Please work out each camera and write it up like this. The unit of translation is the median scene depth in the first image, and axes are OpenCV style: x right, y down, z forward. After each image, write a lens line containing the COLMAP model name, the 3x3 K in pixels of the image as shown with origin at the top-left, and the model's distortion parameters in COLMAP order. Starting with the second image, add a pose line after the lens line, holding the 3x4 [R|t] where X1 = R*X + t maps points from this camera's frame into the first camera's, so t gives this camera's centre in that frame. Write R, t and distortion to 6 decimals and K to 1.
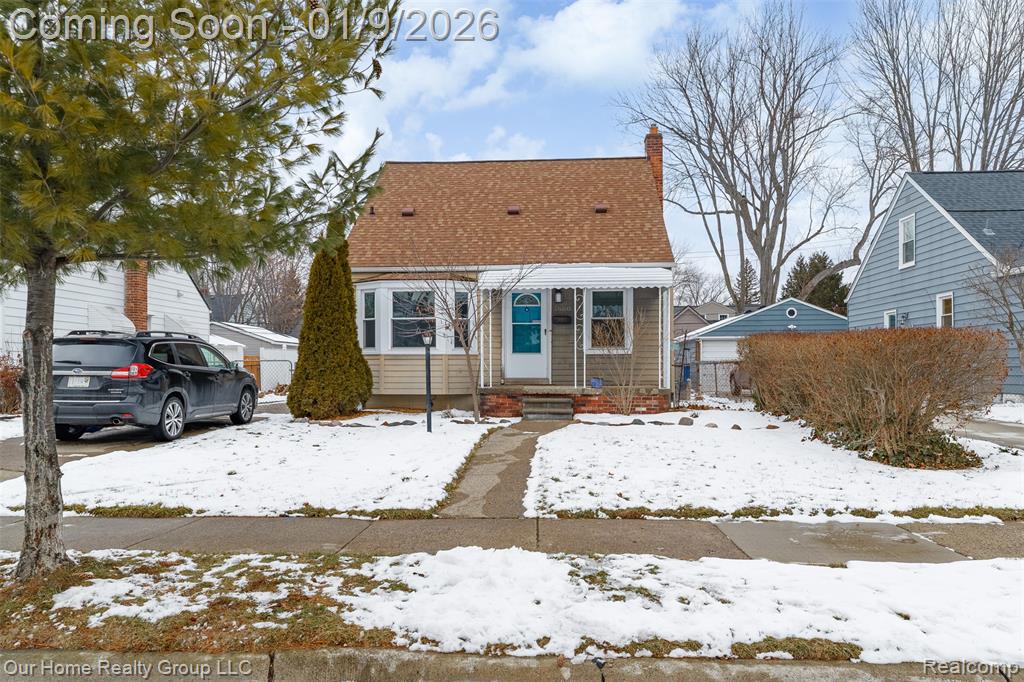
lens RADIAL K [[1133.4, 0, 512.0], [0, 1133.4, 341.0], [0, 0, 1]] dist [0.000001, 0.000383]
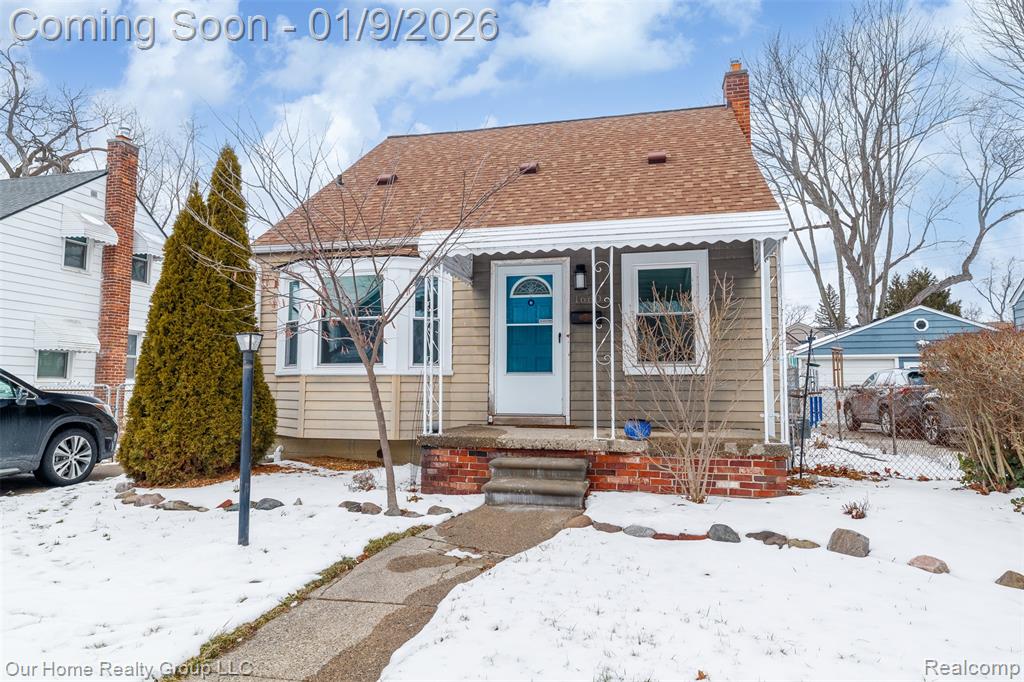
lens RADIAL K [[651.4, 0, 512.4], [0, 651.4, 325.2], [0, 0, 1]] dist [0.002883, -0.000181]
pose [[0.980371, -0.014782, -0.196607, 0.073482], [0.000754, 0.997459, -0.071232, 0.010137], [0.197160, 0.069686, 0.977891, 0.654638]]
